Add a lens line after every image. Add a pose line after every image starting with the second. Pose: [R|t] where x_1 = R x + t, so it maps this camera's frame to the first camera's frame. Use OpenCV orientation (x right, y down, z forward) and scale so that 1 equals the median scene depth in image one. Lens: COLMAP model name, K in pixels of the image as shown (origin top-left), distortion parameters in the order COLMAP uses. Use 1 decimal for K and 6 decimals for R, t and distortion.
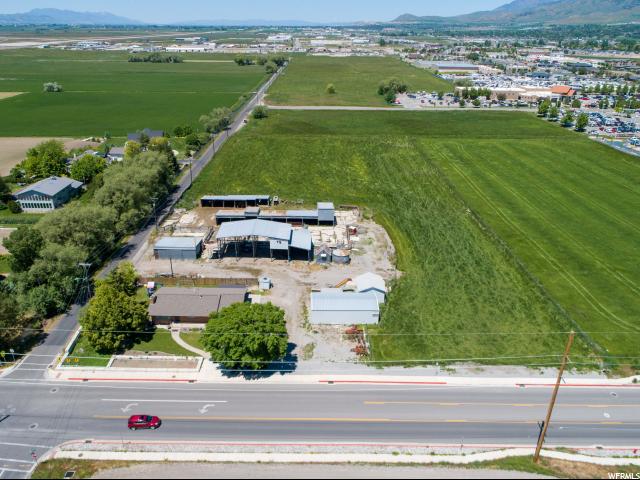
lens RADIAL K [[481.0, 0, 316.1], [0, 481.0, 238.4], [0, 0, 1]] dist [-0.019160, 0.012721]
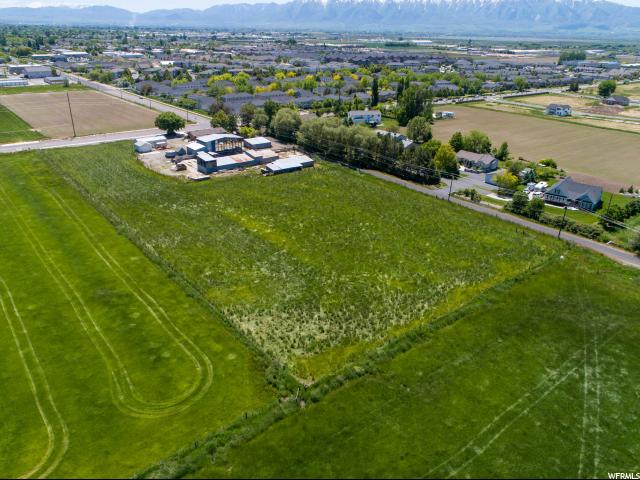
lens RADIAL K [[481.0, 0, 316.1], [0, 481.0, 238.4], [0, 0, 1]] dist [-0.019160, 0.012721]
pose [[-0.779226, 0.227175, -0.584121, 0.615050], [-0.281308, 0.706069, 0.649871, -0.864063], [0.560064, 0.670715, -0.486281, 1.983585]]
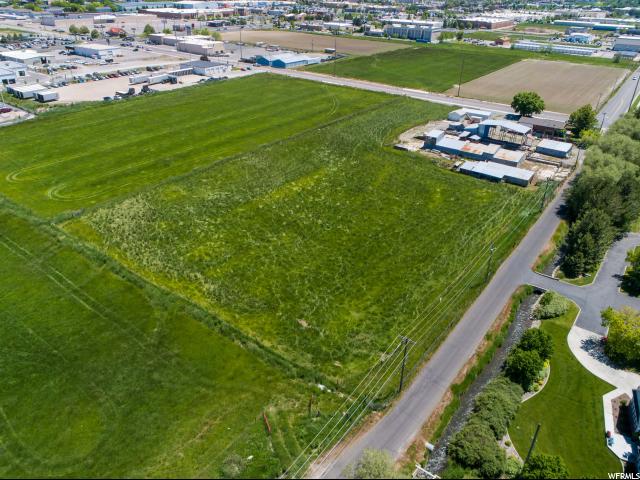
lens RADIAL K [[481.0, 0, 316.1], [0, 481.0, 238.4], [0, 0, 1]] dist [-0.019160, 0.012721]
pose [[-0.796518, -0.311790, 0.518021, -0.476036], [0.218556, 0.650365, 0.727501, -0.885223], [-0.563731, 0.692684, -0.449884, 1.958433]]
